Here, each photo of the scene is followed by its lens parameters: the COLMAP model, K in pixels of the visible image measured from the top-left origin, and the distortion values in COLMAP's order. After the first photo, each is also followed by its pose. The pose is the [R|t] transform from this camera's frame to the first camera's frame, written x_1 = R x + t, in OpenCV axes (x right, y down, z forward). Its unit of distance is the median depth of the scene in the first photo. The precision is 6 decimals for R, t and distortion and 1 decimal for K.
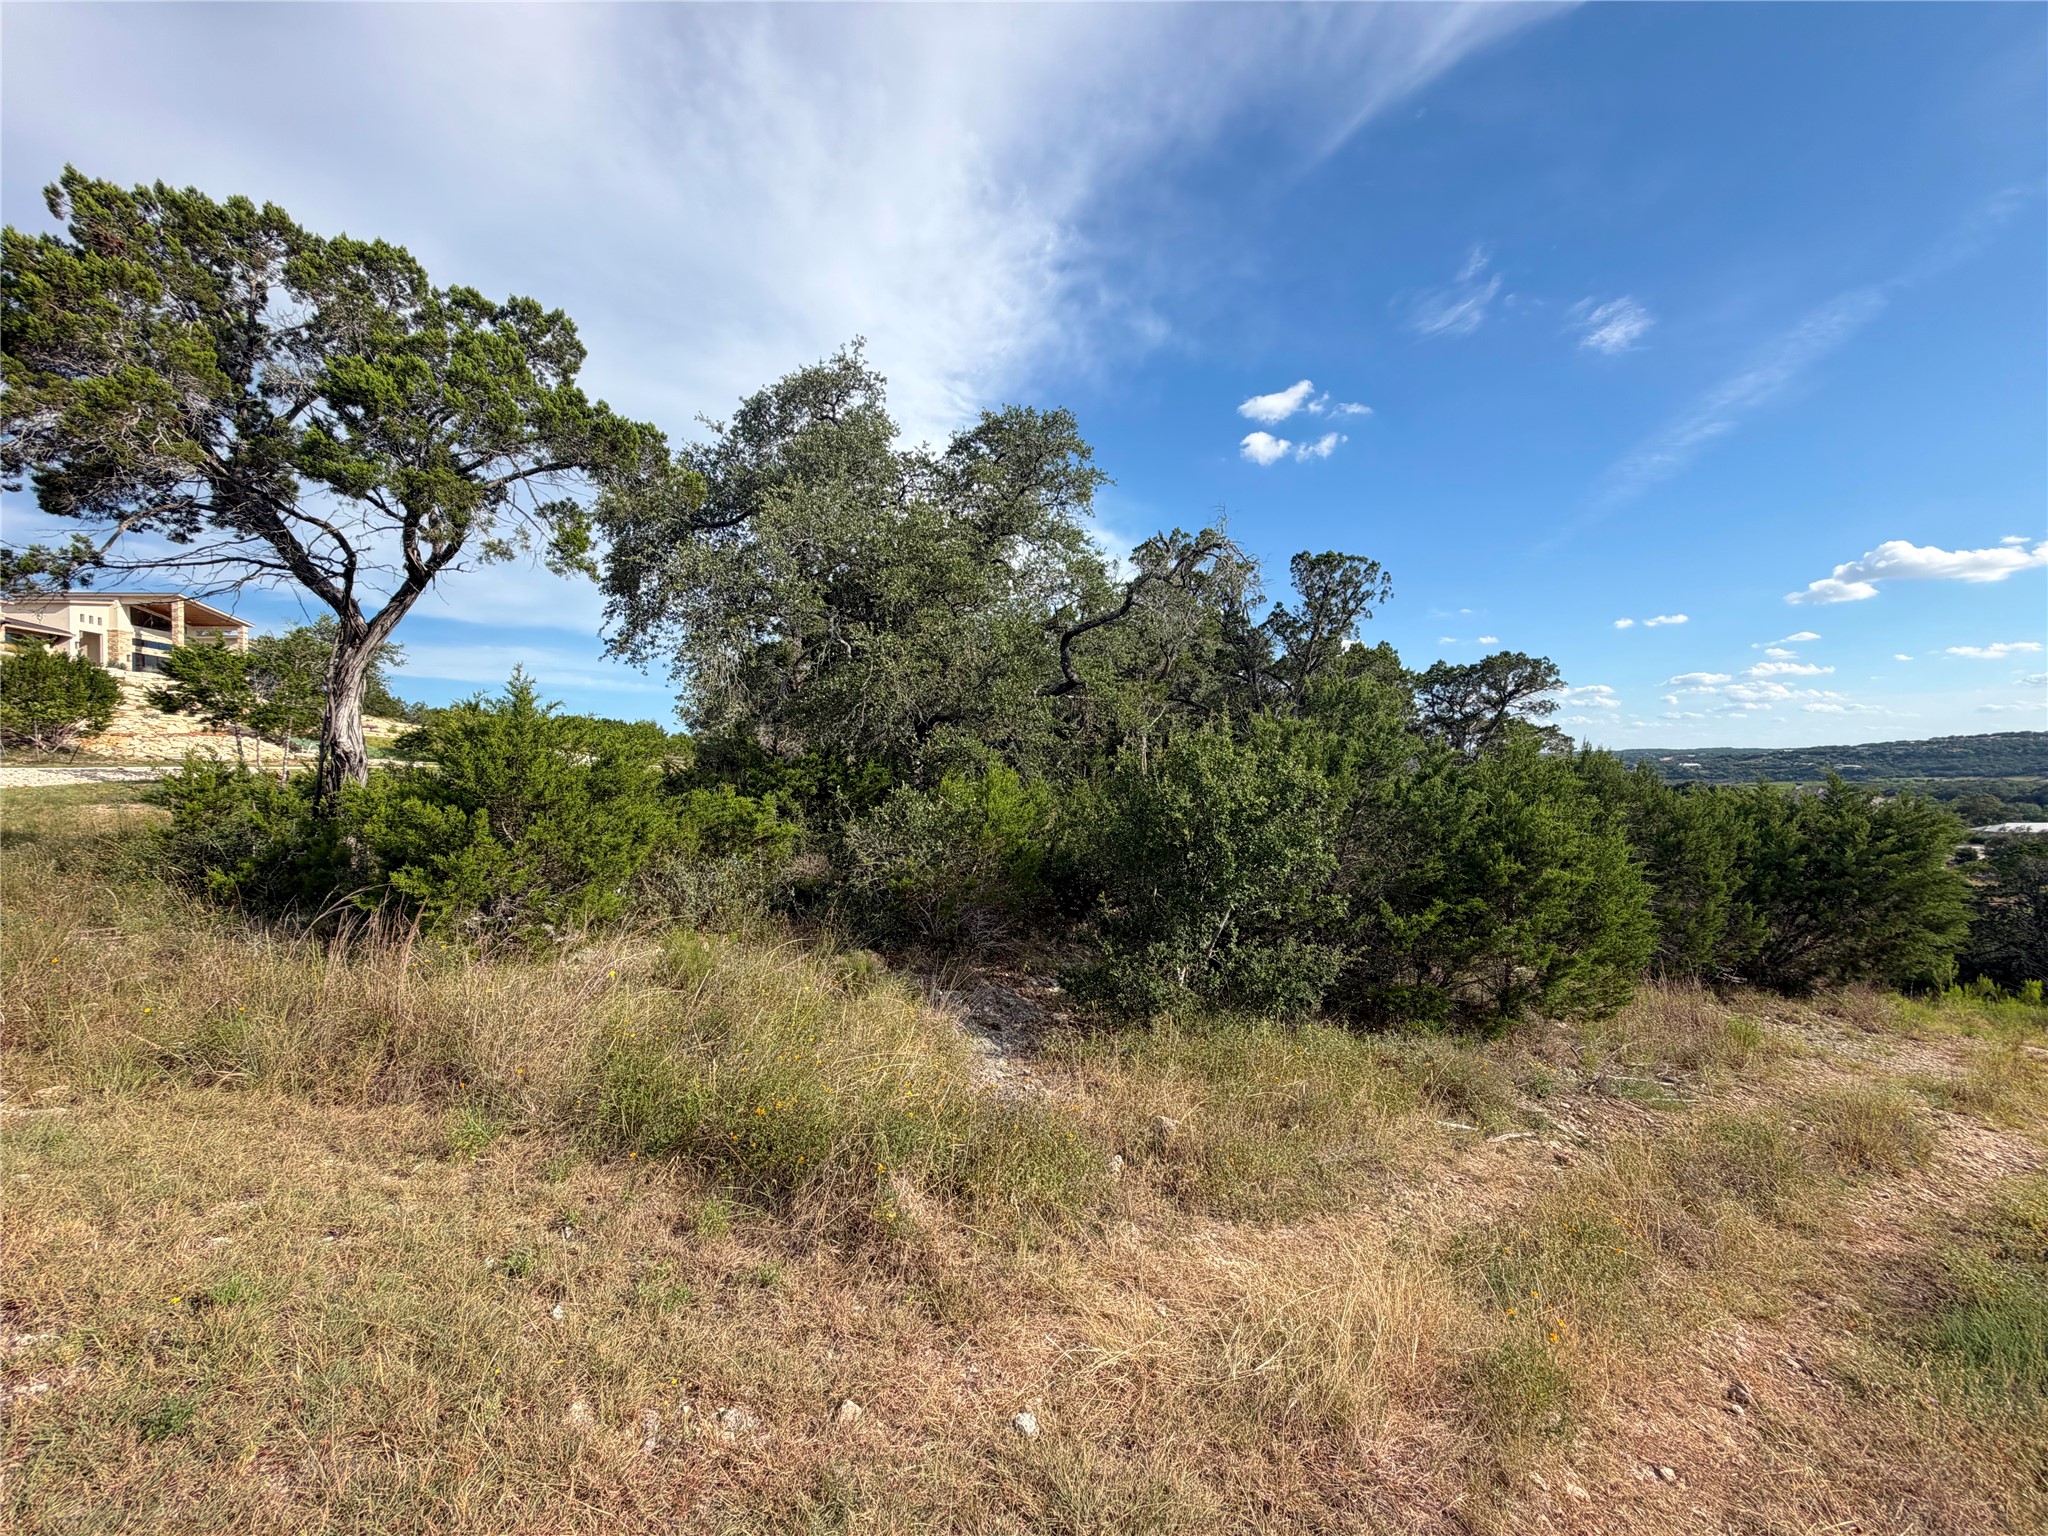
lens RADIAL K [[811.4, 0, 1019.4], [0, 811.4, 768.4], [0, 0, 1]] dist [-0.000163, 0.000081]
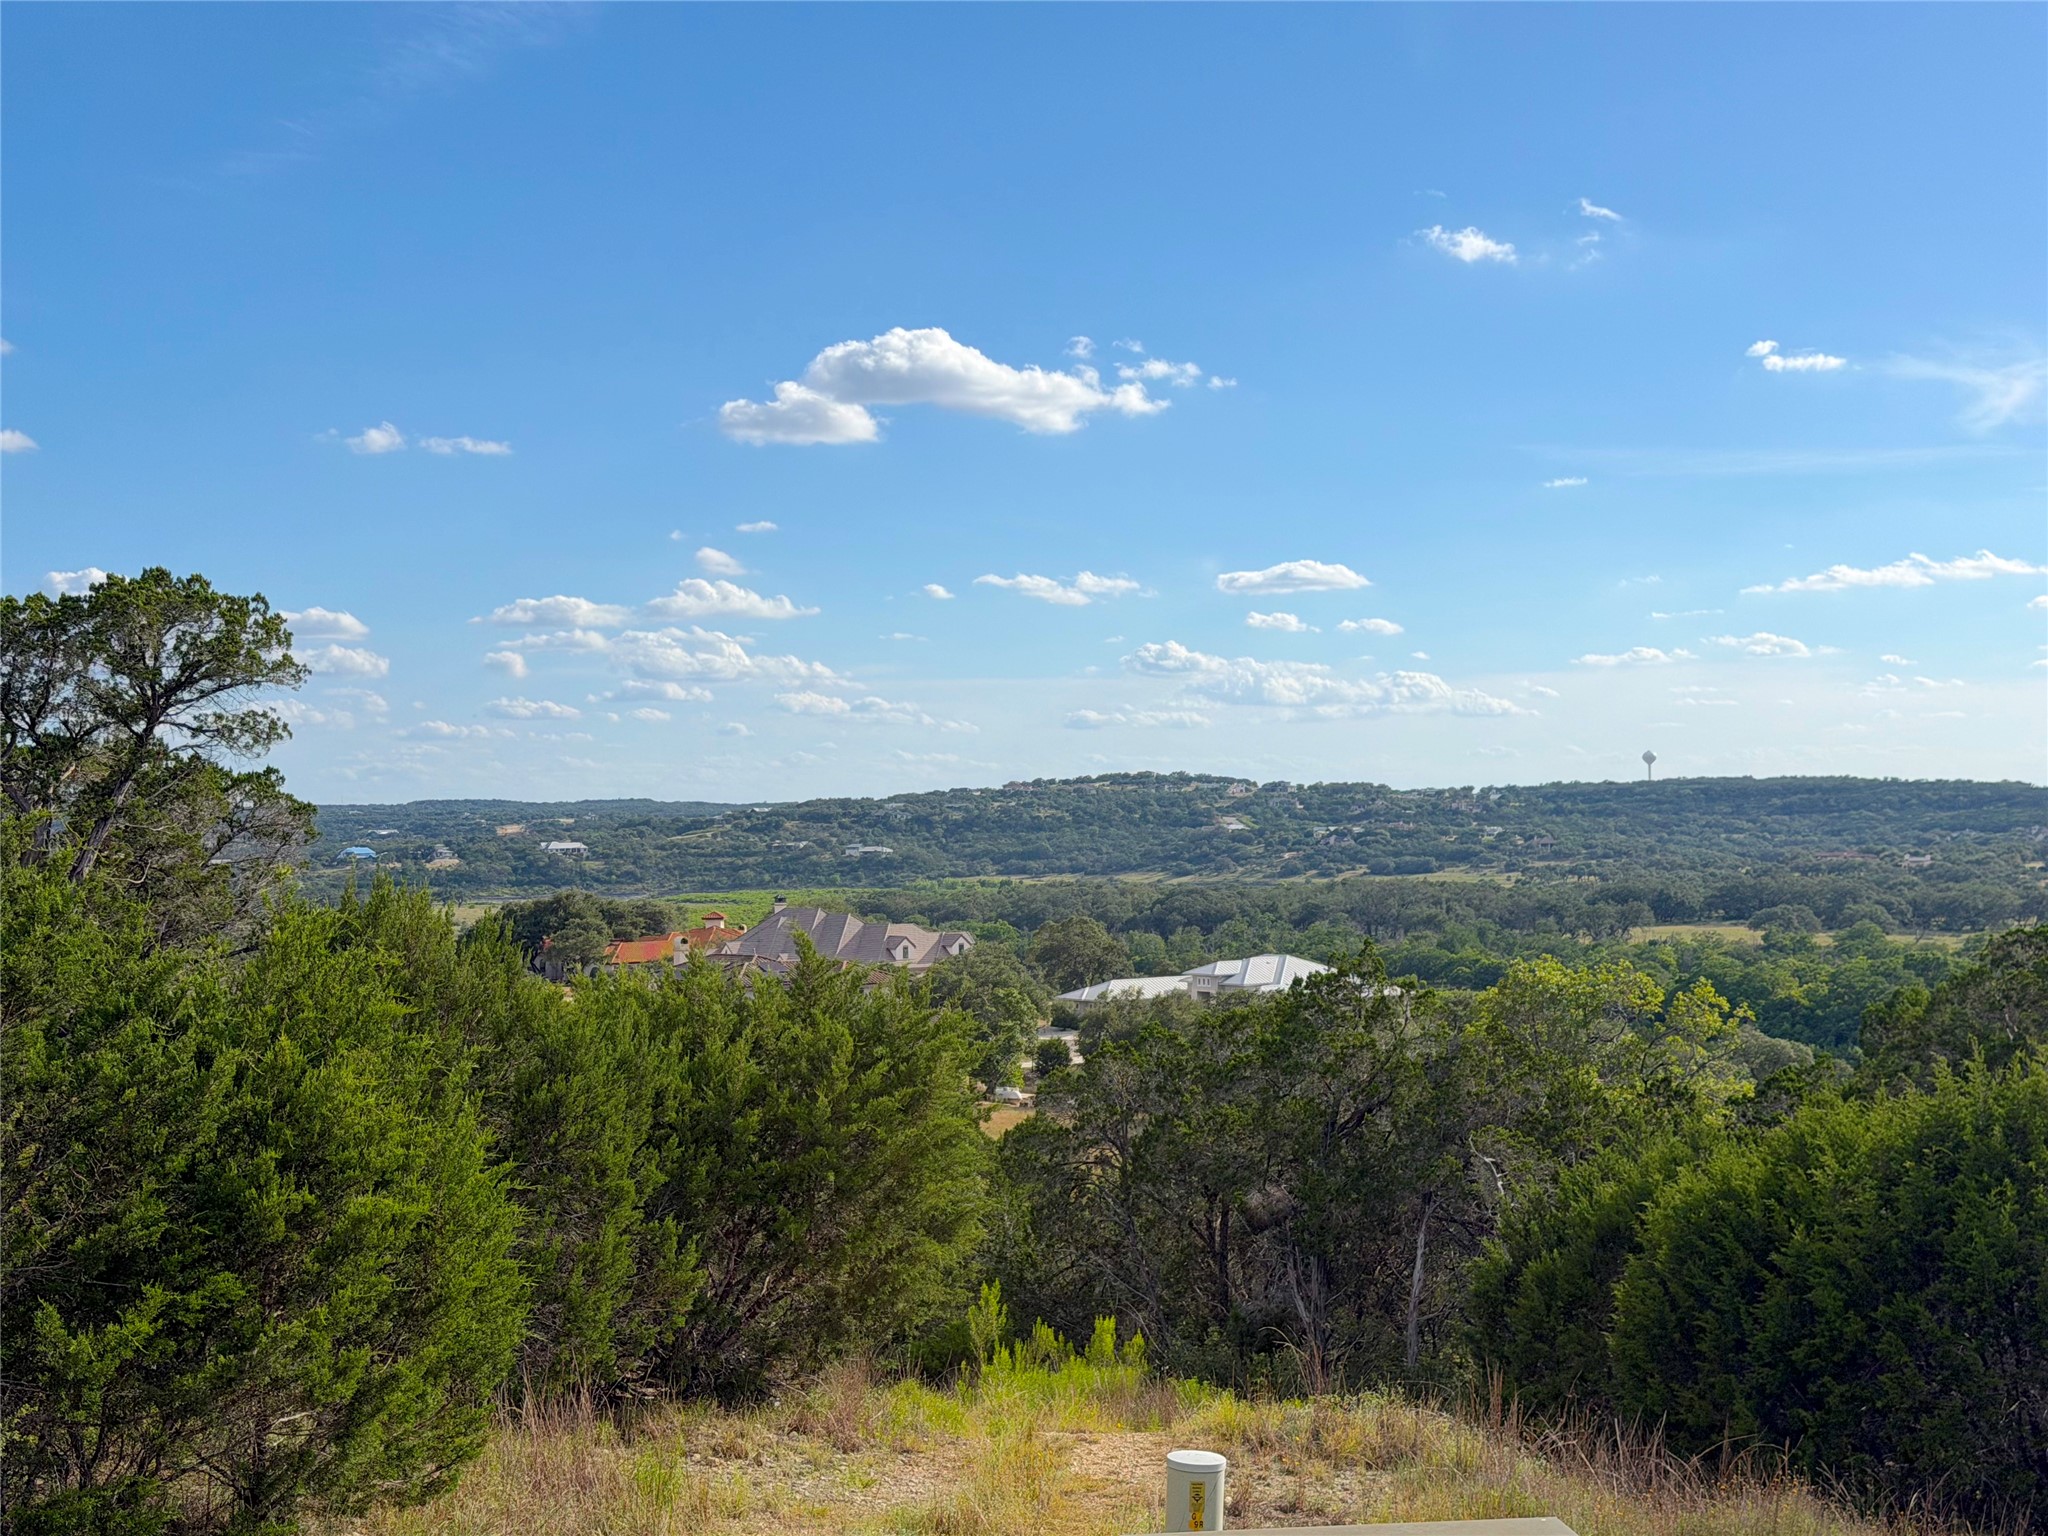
lens RADIAL K [[2861.2, 0, 1022.4], [0, 2861.2, 784.3], [0, 0, 1]] dist [0.134522, -0.014594]
pose [[0.660721, 0.017070, 0.750437, -0.226603], [0.001629, 0.999706, -0.024175, -0.046721], [-0.750629, 0.017196, 0.660500, -0.264198]]
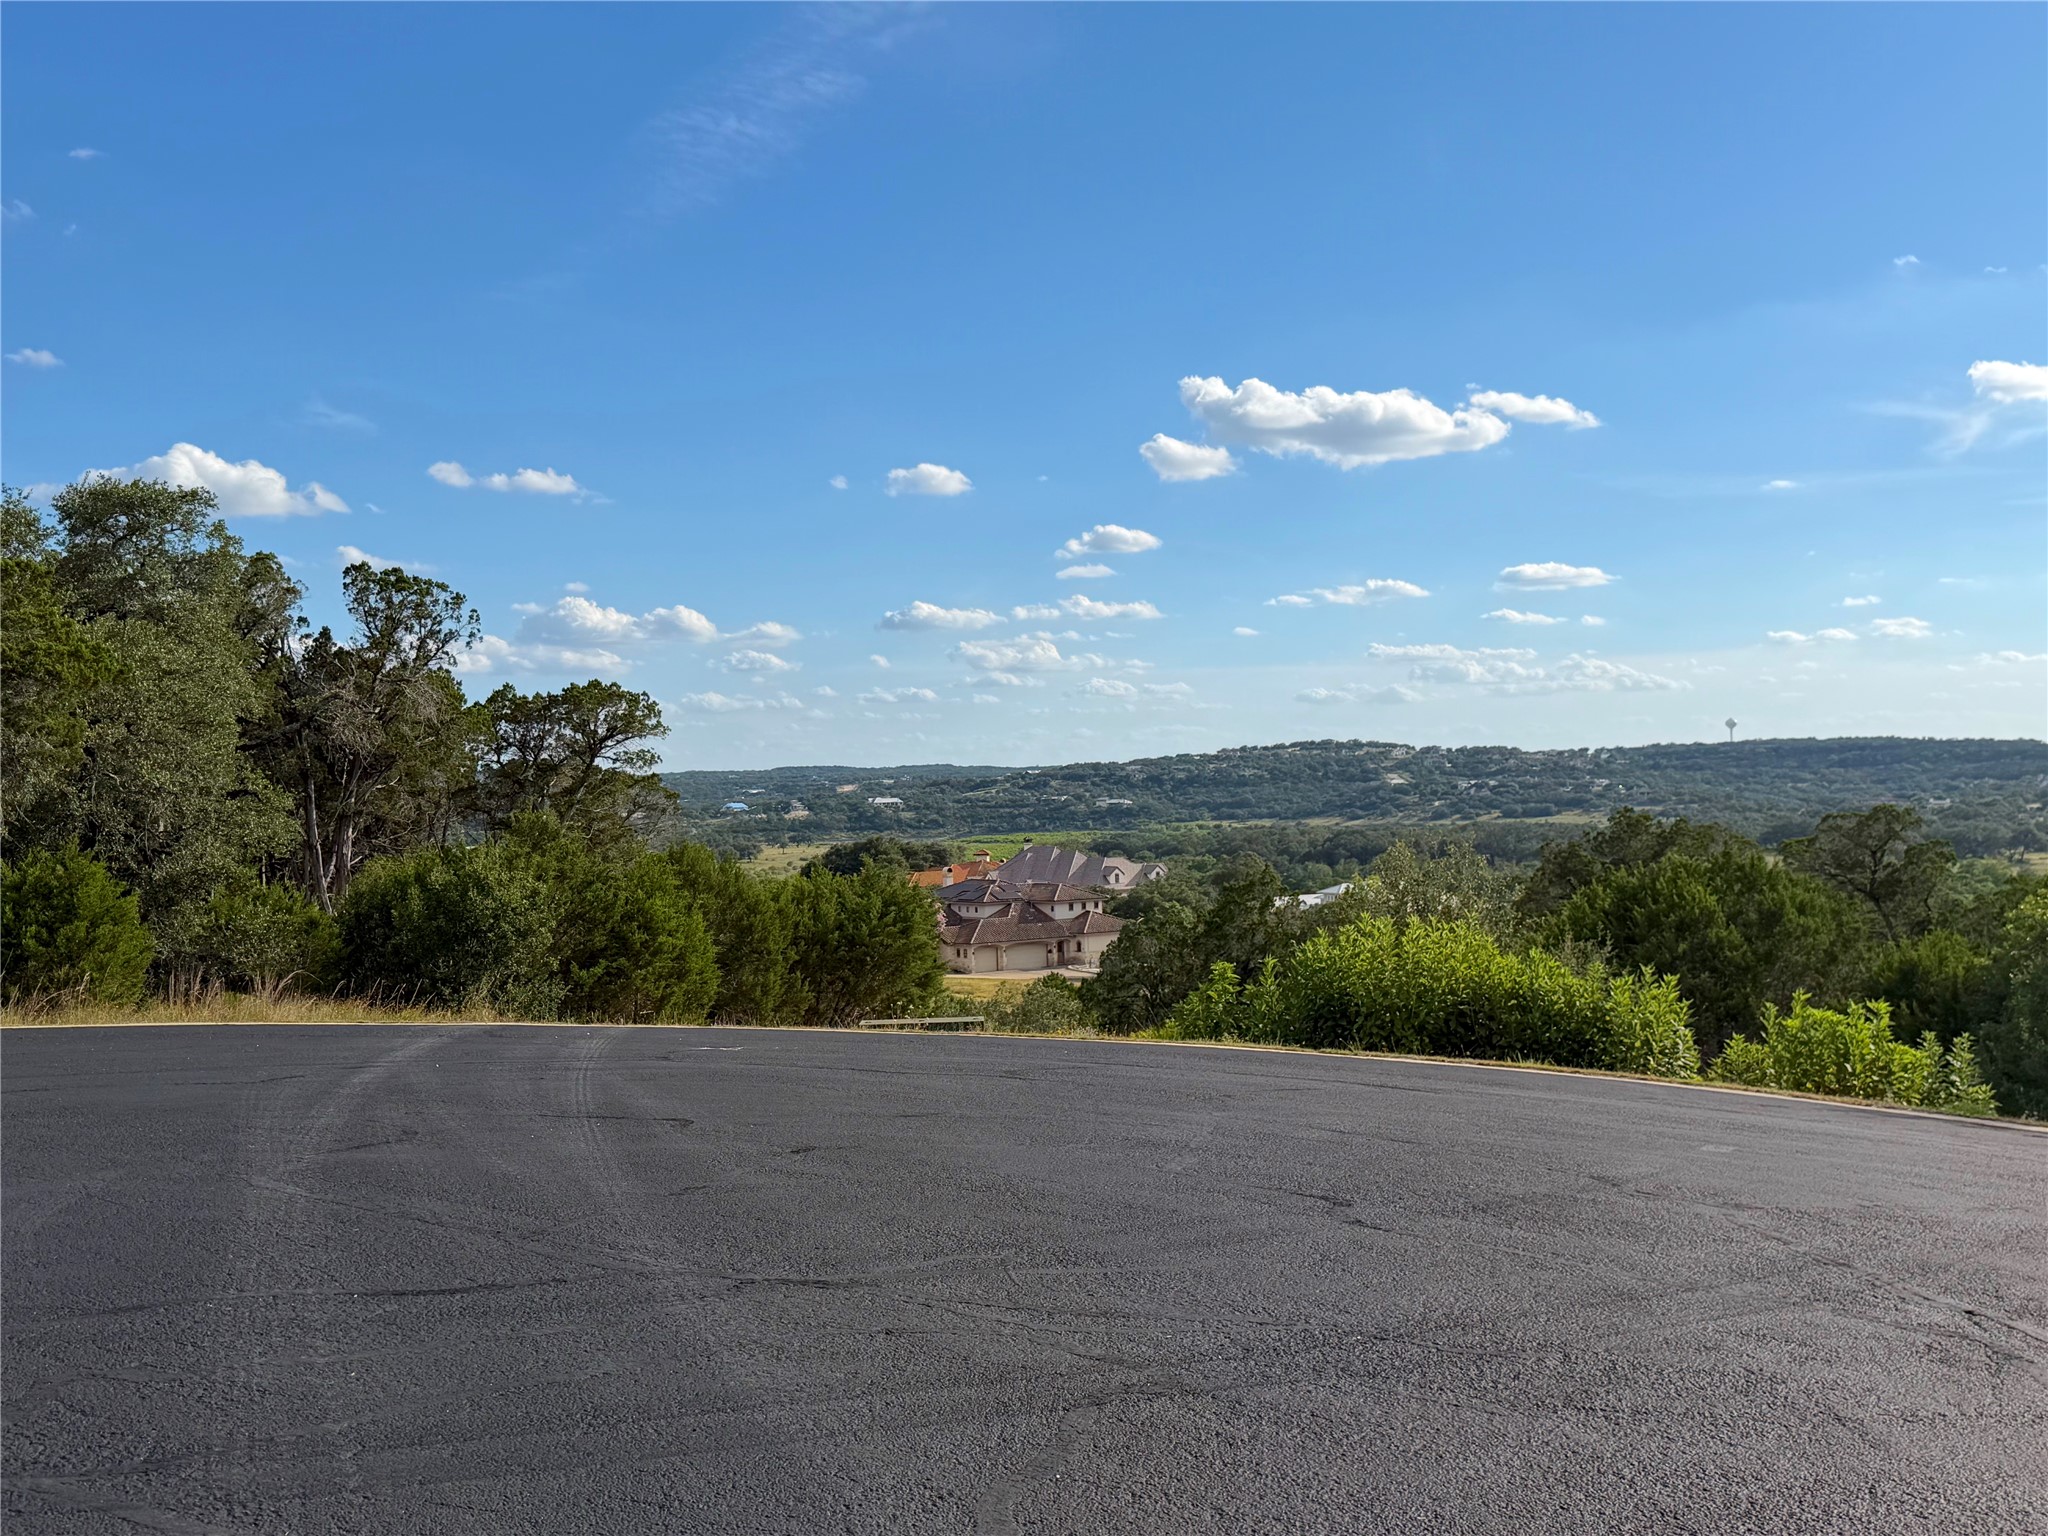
lens RADIAL K [[2196.2, 0, 1024.0], [0, 2196.2, 768.0], [0, 0, 1]] dist [0.138038, -0.010483]
pose [[0.730053, 0.003929, 0.683379, -1.047071], [0.010503, 0.999801, -0.016968, -0.075690], [-0.683310, 0.019565, 0.729867, -1.555114]]
